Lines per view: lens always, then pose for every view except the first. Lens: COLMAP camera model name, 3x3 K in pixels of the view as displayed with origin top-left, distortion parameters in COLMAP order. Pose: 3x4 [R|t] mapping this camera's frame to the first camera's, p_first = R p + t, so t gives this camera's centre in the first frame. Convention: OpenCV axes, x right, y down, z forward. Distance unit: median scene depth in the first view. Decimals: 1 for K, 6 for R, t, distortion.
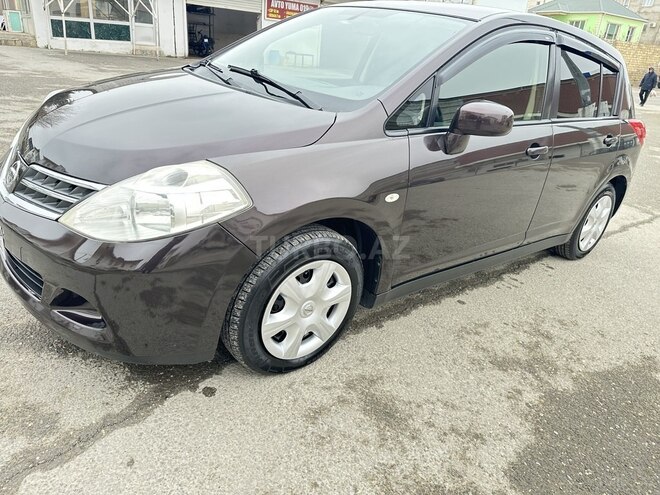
lens RADIAL K [[465.6, 0, 329.1], [0, 465.6, 246.7], [0, 0, 1]] dist [0.024184, -0.027468]
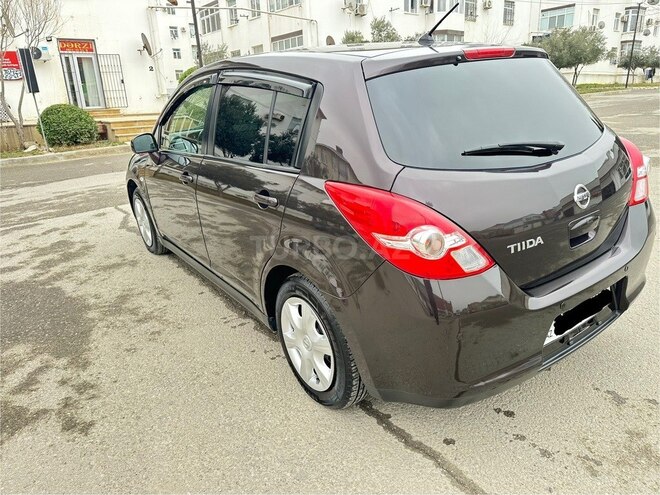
lens RADIAL K [[465.6, 0, 327.3], [0, 465.6, 250.9], [0, 0, 1]] dist [0.024184, -0.027468]
pose [[-0.080309, 0.225292, -0.970976, 1.990388], [-0.344584, 0.907788, 0.239131, -0.553745], [0.935314, 0.353787, 0.004729, 1.741410]]
